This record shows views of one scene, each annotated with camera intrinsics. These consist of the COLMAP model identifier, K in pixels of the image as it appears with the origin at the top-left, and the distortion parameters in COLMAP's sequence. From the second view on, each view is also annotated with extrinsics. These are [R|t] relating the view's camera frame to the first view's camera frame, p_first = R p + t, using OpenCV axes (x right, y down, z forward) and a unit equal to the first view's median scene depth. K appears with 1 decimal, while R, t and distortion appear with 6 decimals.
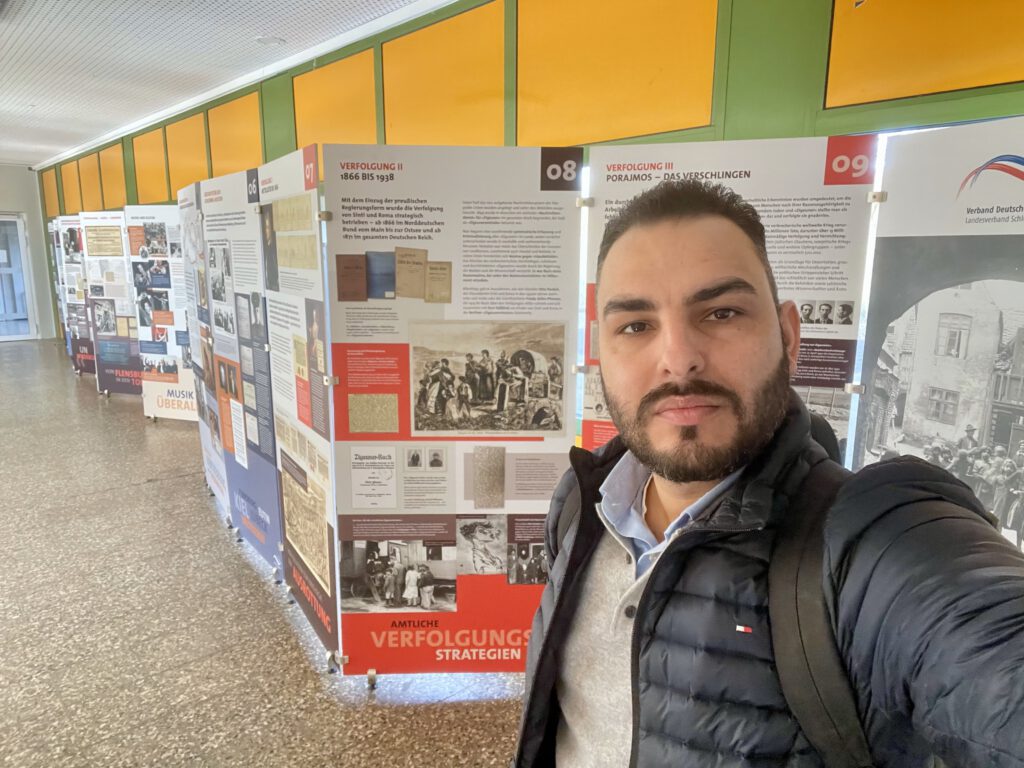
lens RADIAL K [[685.6, 0, 512.1], [0, 685.6, 384.7], [0, 0, 1]] dist [0.001757, 0.000262]
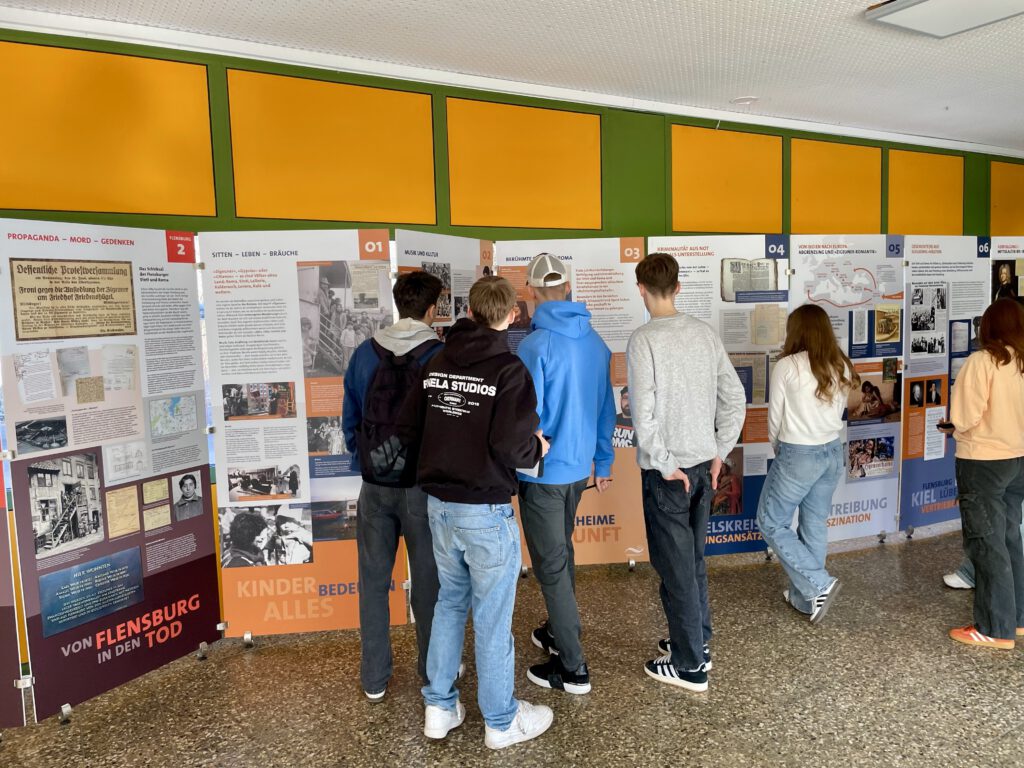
lens RADIAL K [[775.7, 0, 512.2], [0, 775.7, 381.9], [0, 0, 1]] dist [0.041381, -0.008834]
pose [[0.223806, -0.102130, 0.969268, -0.959504], [0.224572, 0.973138, 0.050684, -0.130851], [-0.948408, 0.206327, 0.240730, 0.667801]]
